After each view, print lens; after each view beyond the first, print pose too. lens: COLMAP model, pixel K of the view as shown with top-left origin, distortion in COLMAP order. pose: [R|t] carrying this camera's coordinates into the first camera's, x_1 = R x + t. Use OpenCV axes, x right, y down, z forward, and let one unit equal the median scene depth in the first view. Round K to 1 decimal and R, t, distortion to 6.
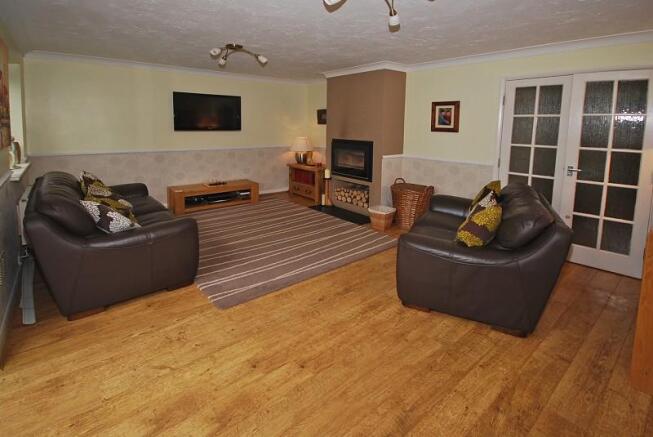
lens RADIAL K [[318.7, 0, 326.5], [0, 318.7, 218.5], [0, 0, 1]] dist [-0.001168, -0.000200]
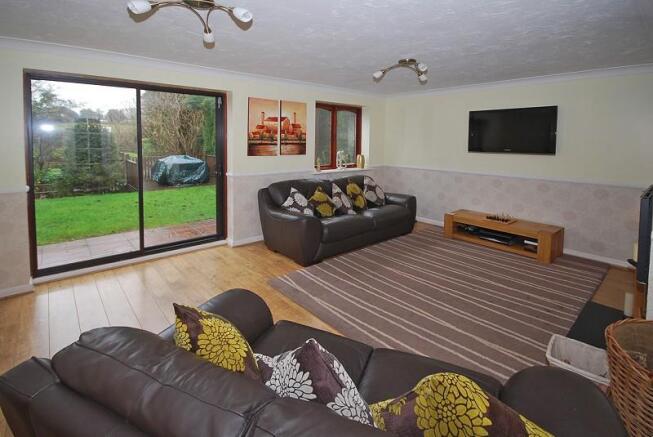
lens RADIAL K [[318.7, 0, 326.5], [0, 318.7, 218.5], [0, 0, 1]] dist [-0.001168, -0.000200]
pose [[-0.035290, 0.223398, -0.974088, 0.462884], [-0.285872, 0.931711, 0.224036, -0.169303], [0.957618, 0.286371, 0.030983, 0.576076]]
